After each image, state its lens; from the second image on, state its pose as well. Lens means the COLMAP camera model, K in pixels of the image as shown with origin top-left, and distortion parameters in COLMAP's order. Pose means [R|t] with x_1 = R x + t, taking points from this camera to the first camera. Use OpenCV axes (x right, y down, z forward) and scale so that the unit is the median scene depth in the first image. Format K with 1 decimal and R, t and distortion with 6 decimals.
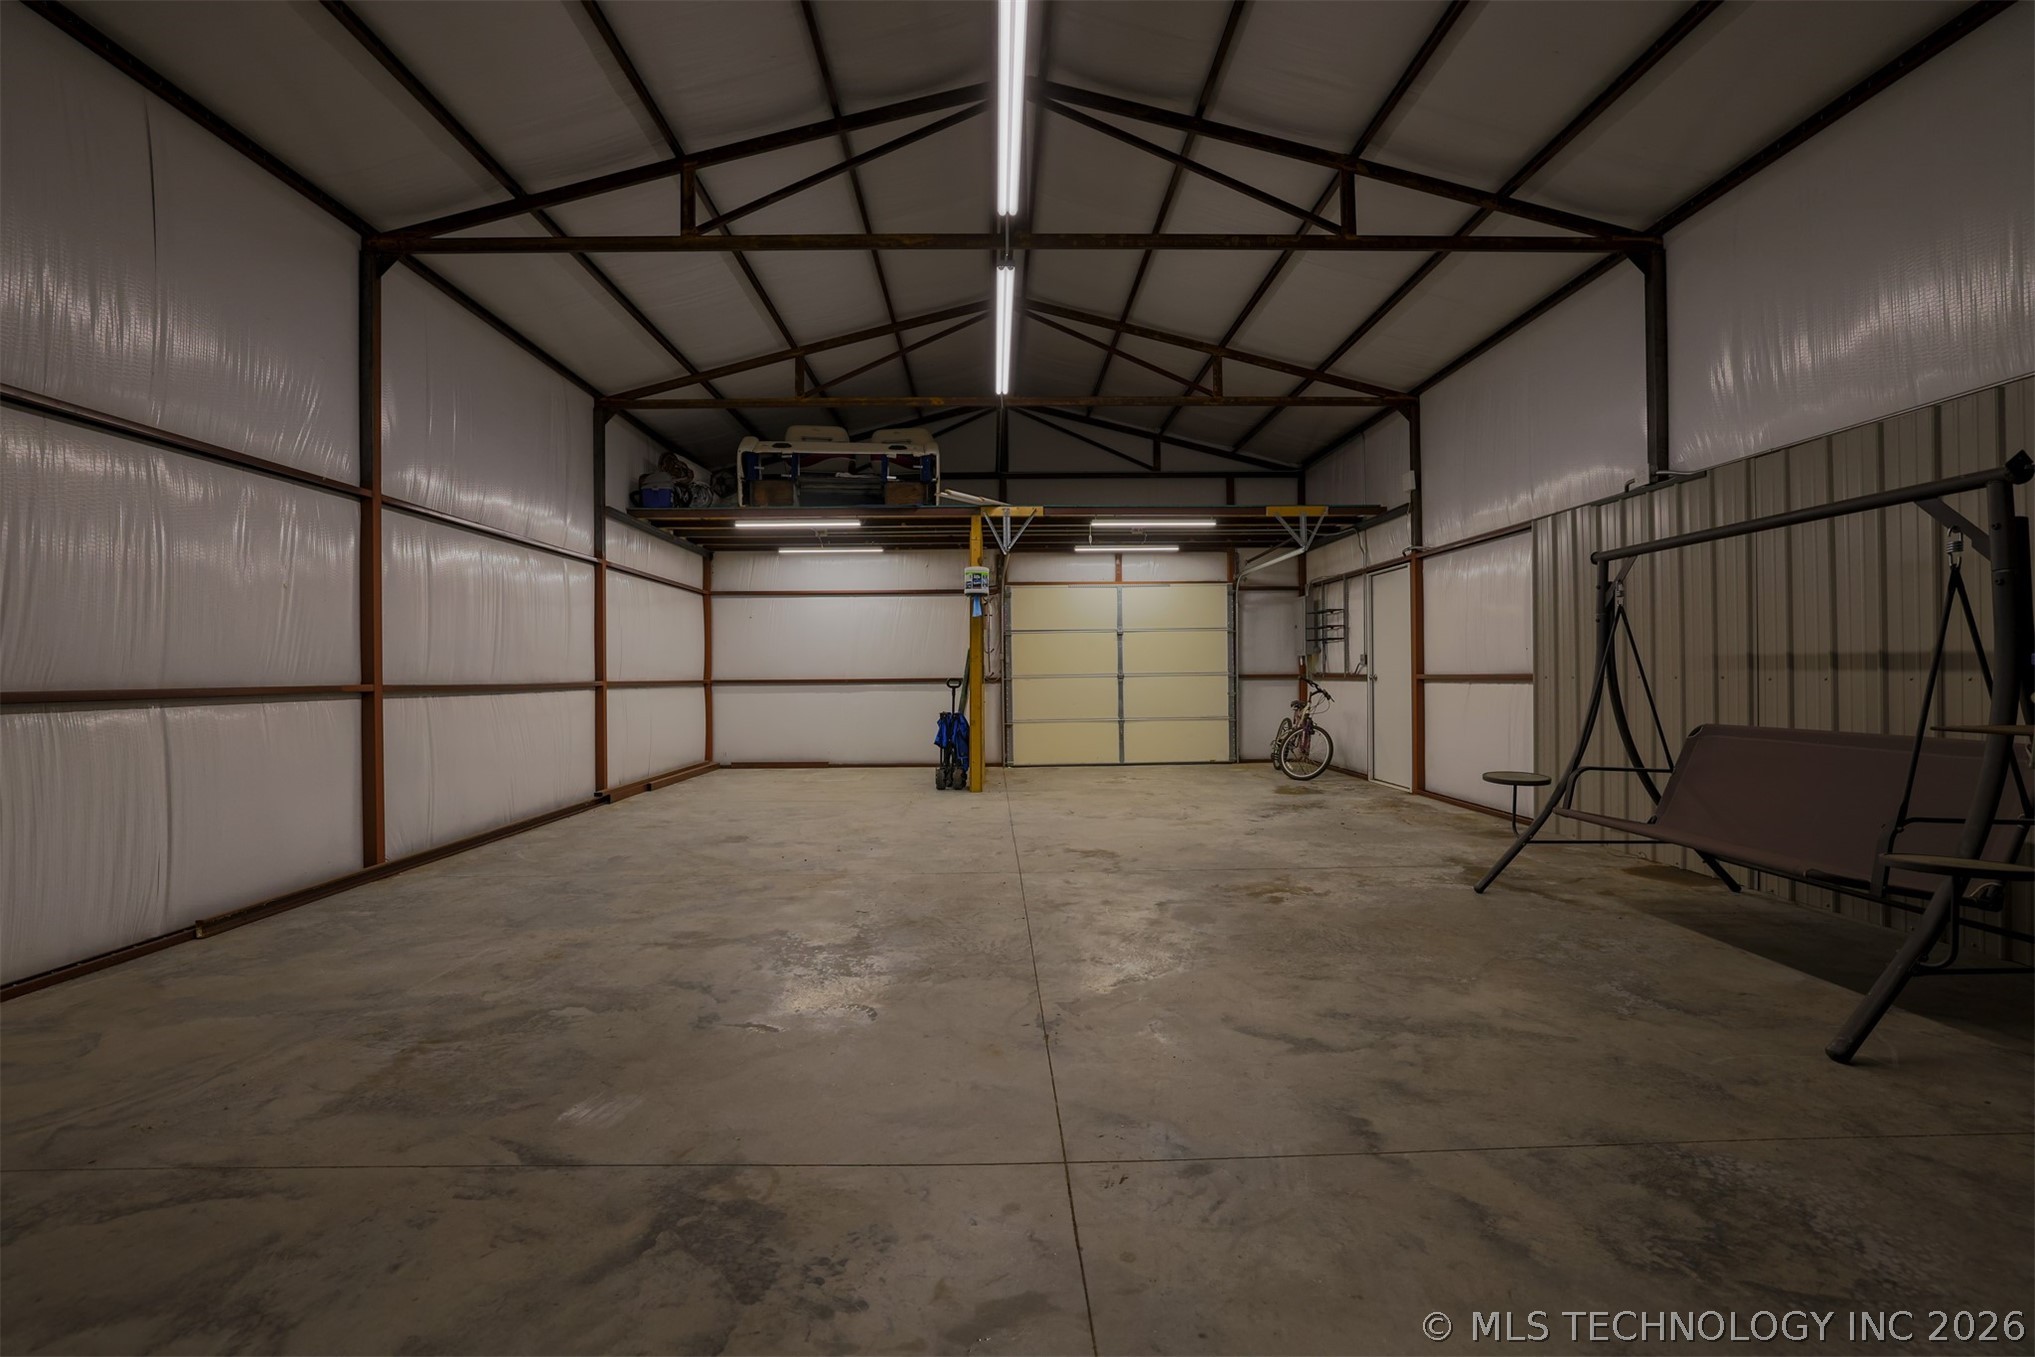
lens RADIAL K [[924.9, 0, 1006.2], [0, 924.9, 675.9], [0, 0, 1]] dist [-0.052167, 0.020174]
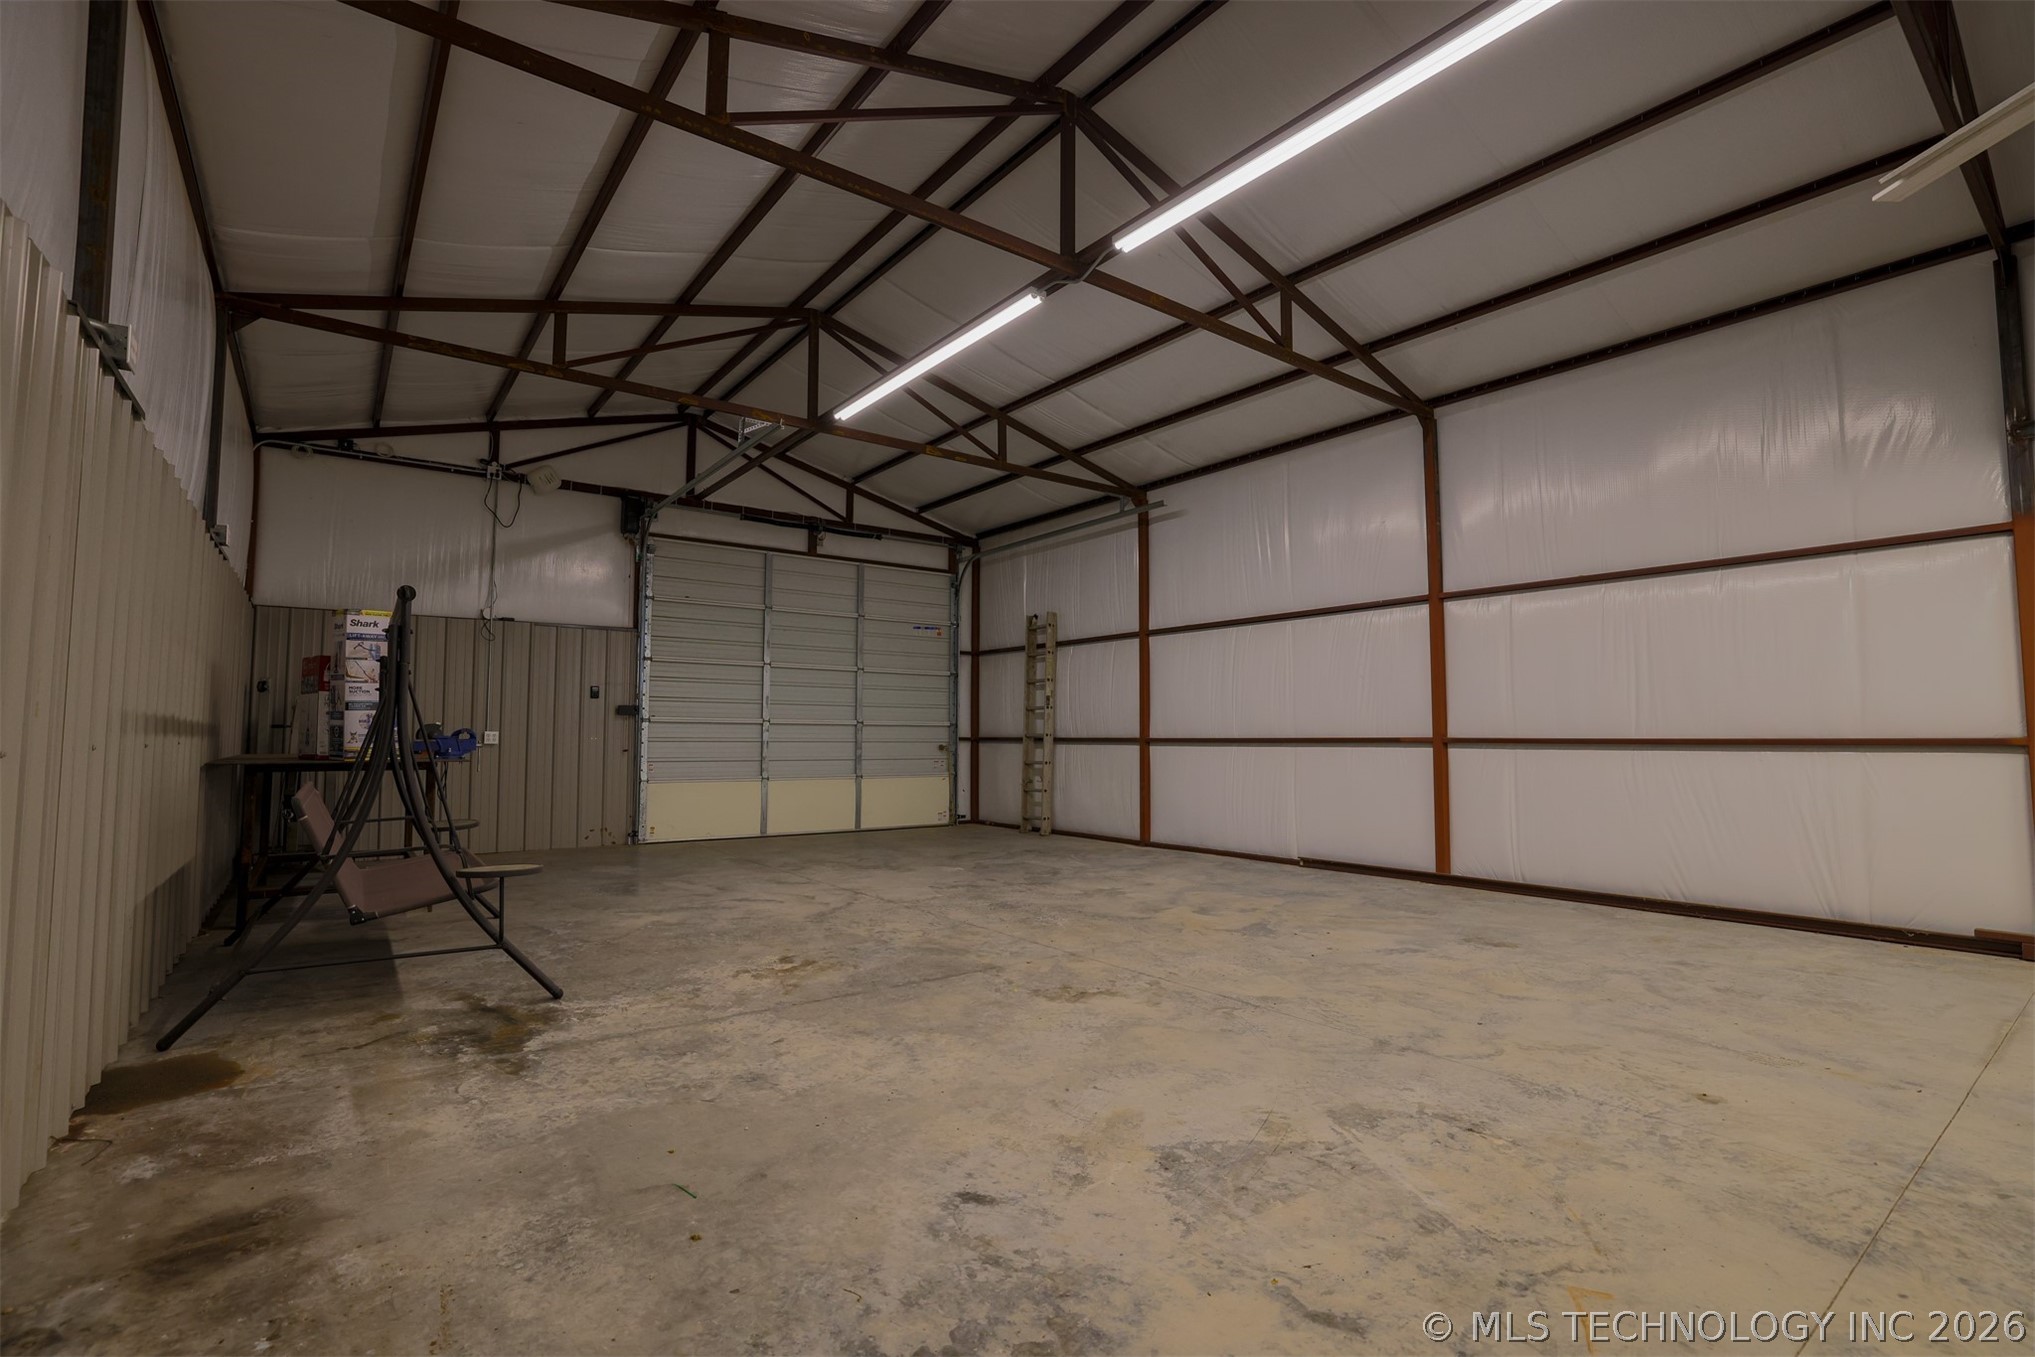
lens RADIAL K [[924.9, 0, 1006.2], [0, 924.9, 675.9], [0, 0, 1]] dist [-0.052167, 0.020174]
pose [[0.812296, 0.046061, 0.581424, -0.345416], [-0.008544, 0.997709, -0.067103, 0.002720], [-0.583183, 0.049540, 0.810829, 0.175780]]
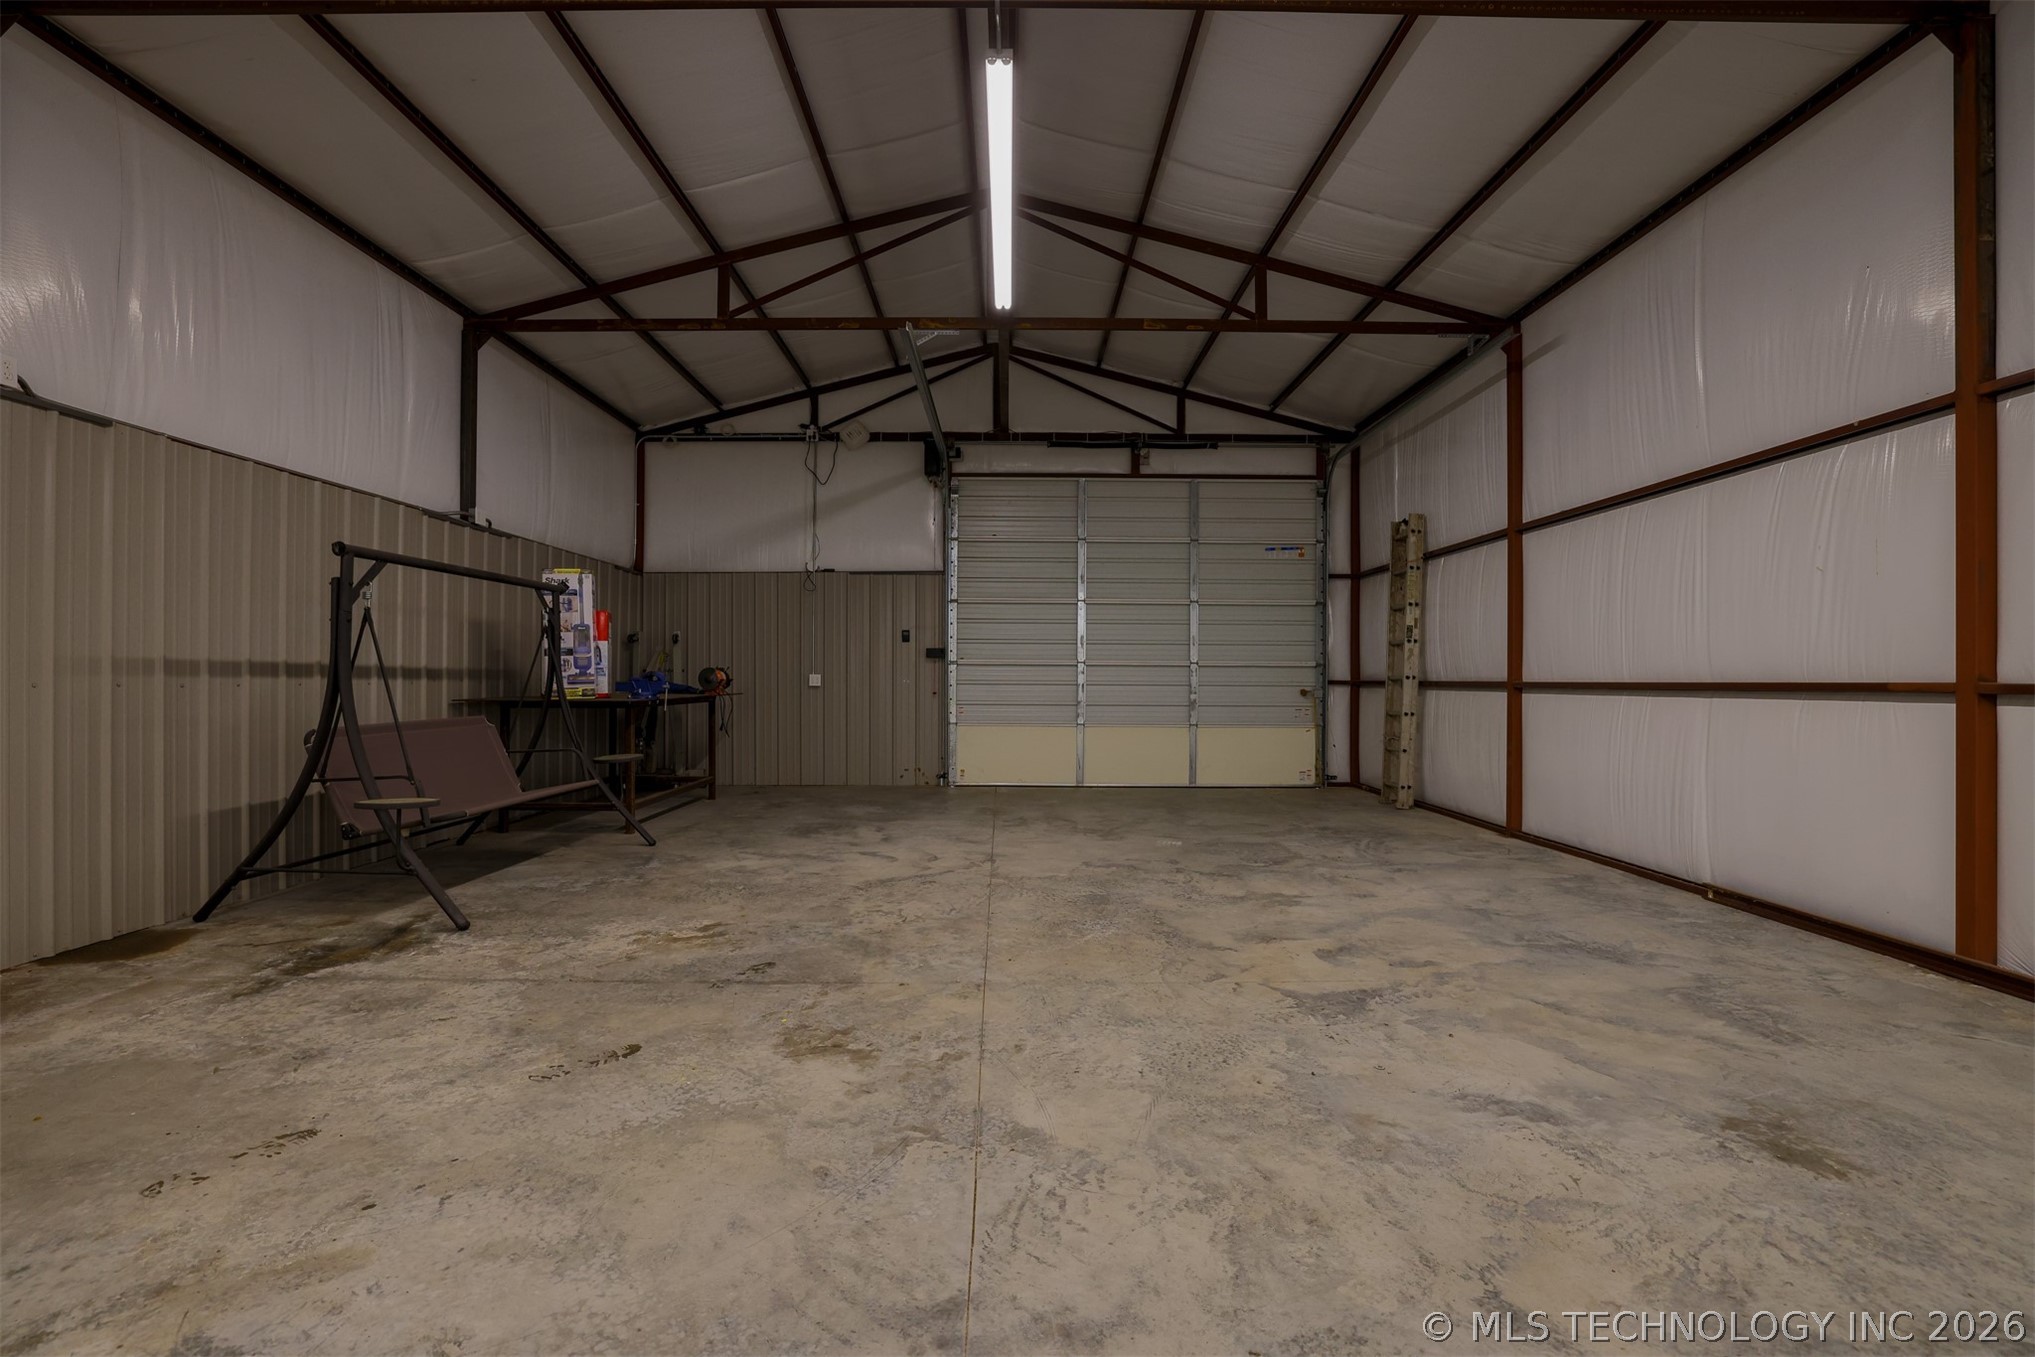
lens RADIAL K [[924.9, 0, 1006.2], [0, 924.9, 675.9], [0, 0, 1]] dist [-0.052167, 0.020174]
pose [[0.999850, 0.010120, -0.014062, 0.026791], [-0.010125, 0.999949, -0.000261, 0.000826], [0.014059, 0.000404, 0.999901, 0.217619]]
